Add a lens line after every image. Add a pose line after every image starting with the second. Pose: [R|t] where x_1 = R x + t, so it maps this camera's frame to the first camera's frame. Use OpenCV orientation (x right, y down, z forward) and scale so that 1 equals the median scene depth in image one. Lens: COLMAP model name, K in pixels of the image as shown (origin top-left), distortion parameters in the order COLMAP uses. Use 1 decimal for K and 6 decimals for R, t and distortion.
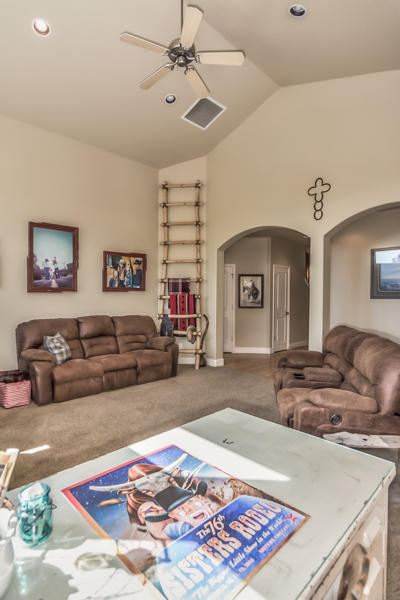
lens RADIAL K [[318.6, 0, 198.9], [0, 318.6, 302.5], [0, 0, 1]] dist [-0.000790, -0.000224]
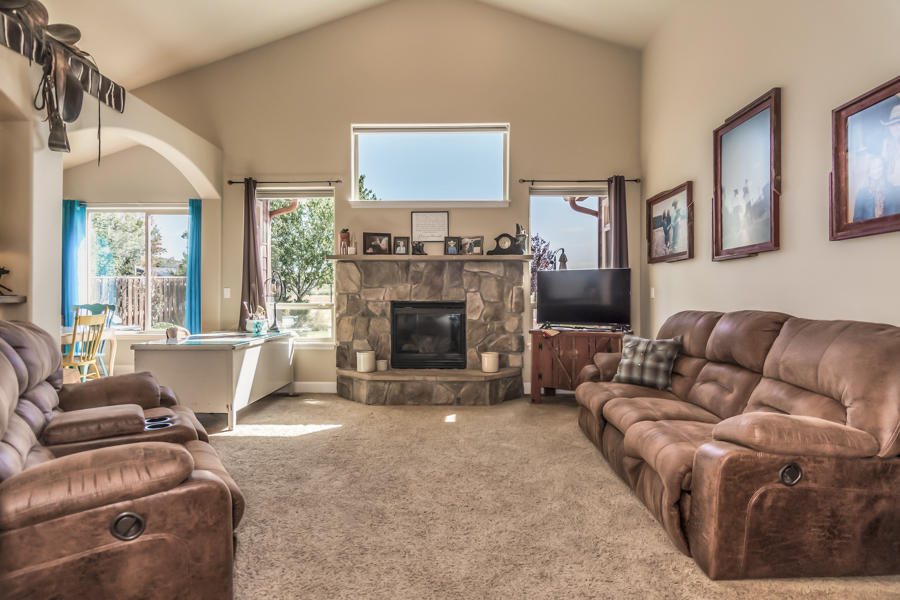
lens RADIAL K [[470.9, 0, 450.0], [0, 470.9, 300.0], [0, 0, 1]] dist [-0.000284, 0.000190]
pose [[-0.717328, -0.001252, -0.696735, 0.318138], [-0.021916, 0.999544, 0.020768, 0.024885], [0.696391, 0.030167, -0.717028, 1.156564]]
